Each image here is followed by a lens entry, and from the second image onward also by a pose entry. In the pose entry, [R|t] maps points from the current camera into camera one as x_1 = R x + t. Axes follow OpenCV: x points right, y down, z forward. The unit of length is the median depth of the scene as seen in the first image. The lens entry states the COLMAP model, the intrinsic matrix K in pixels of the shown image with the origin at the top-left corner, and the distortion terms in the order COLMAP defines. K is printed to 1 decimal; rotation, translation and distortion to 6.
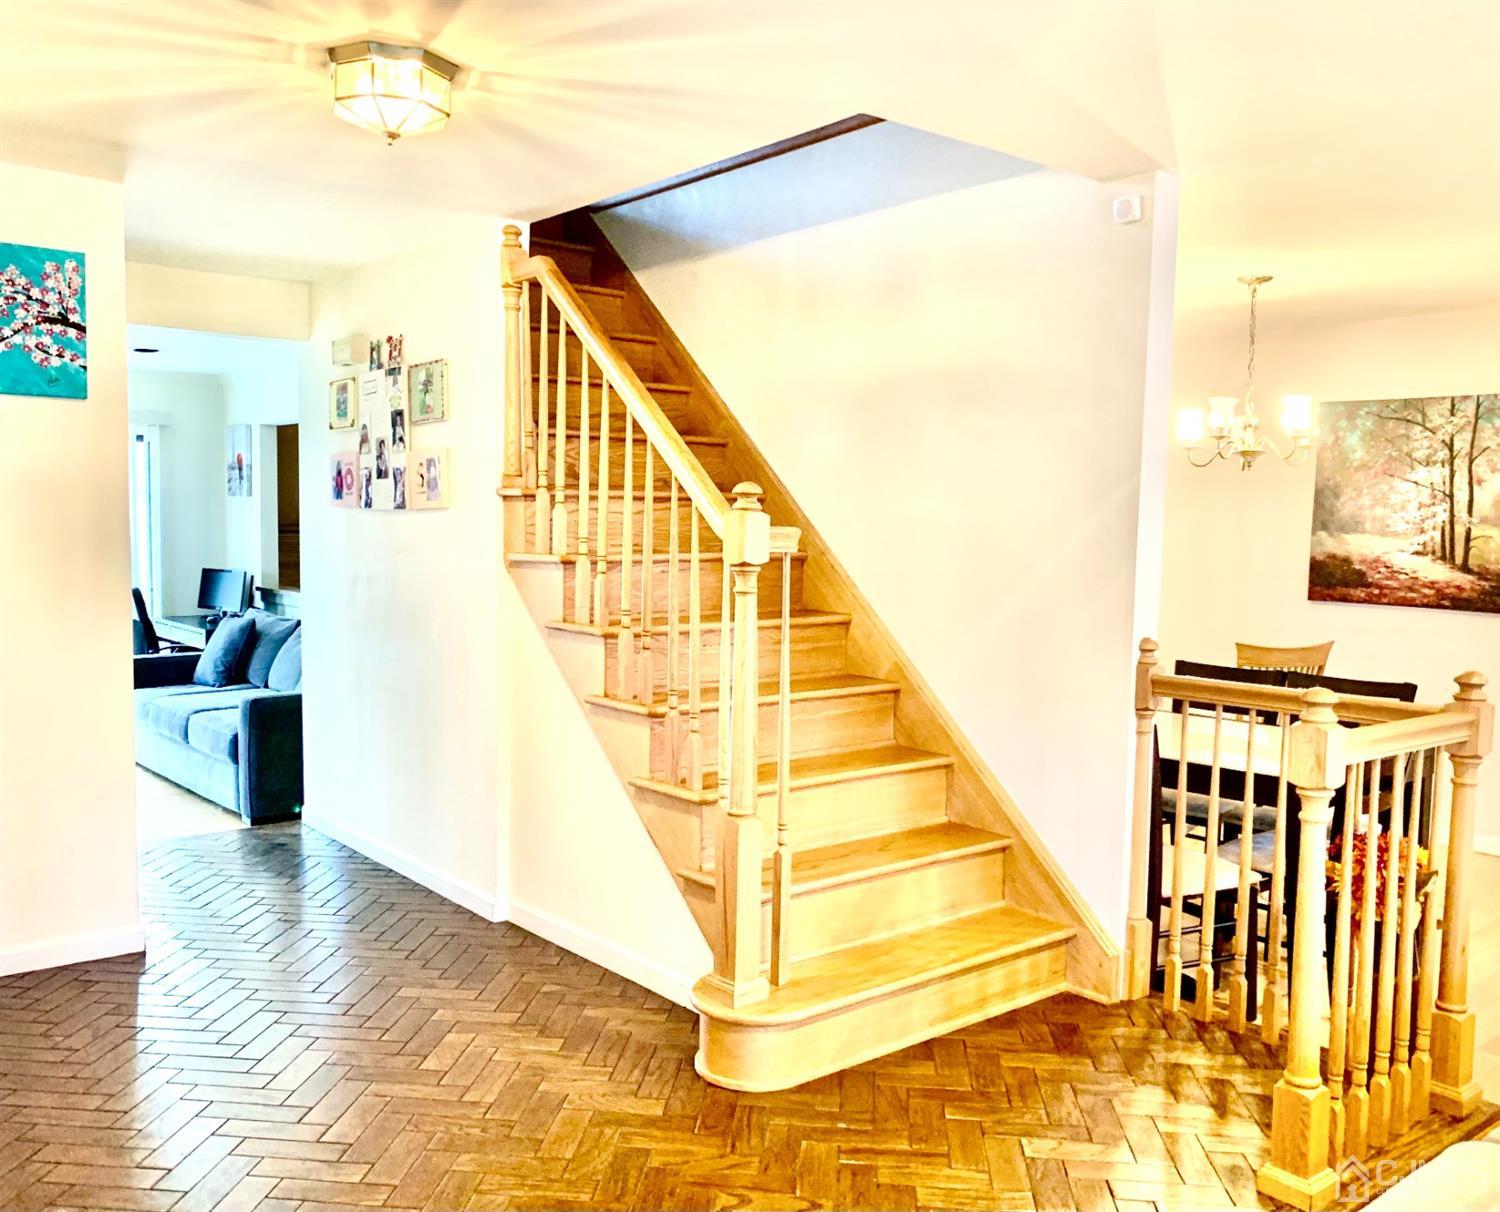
lens RADIAL K [[1256.8, 0, 750.0], [0, 1256.8, 606.0], [0, 0, 1]] dist [0.004866, -0.006096]
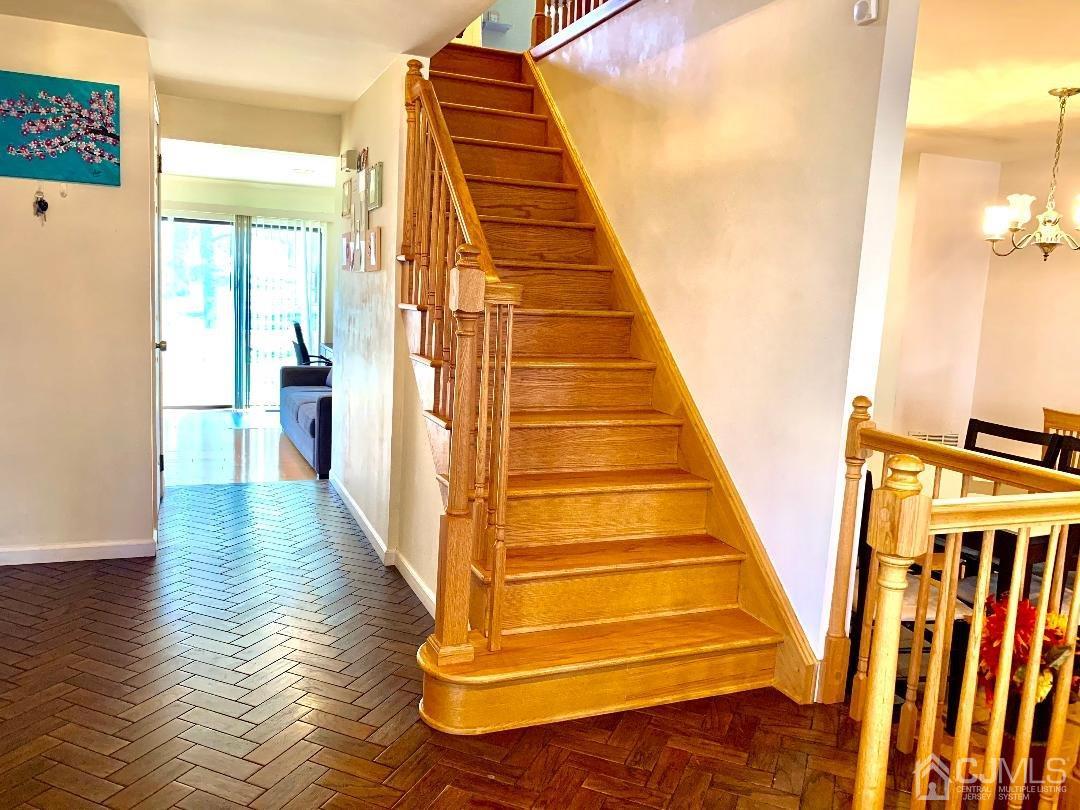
lens RADIAL K [[820.3, 0, 538.3], [0, 820.3, 392.9], [0, 0, 1]] dist [0.007031, -0.015067]
pose [[0.959308, 0.069321, -0.273720, 0.232473], [-0.056285, 0.996887, 0.055205, -0.002162], [0.276695, -0.037553, 0.960224, 0.200658]]
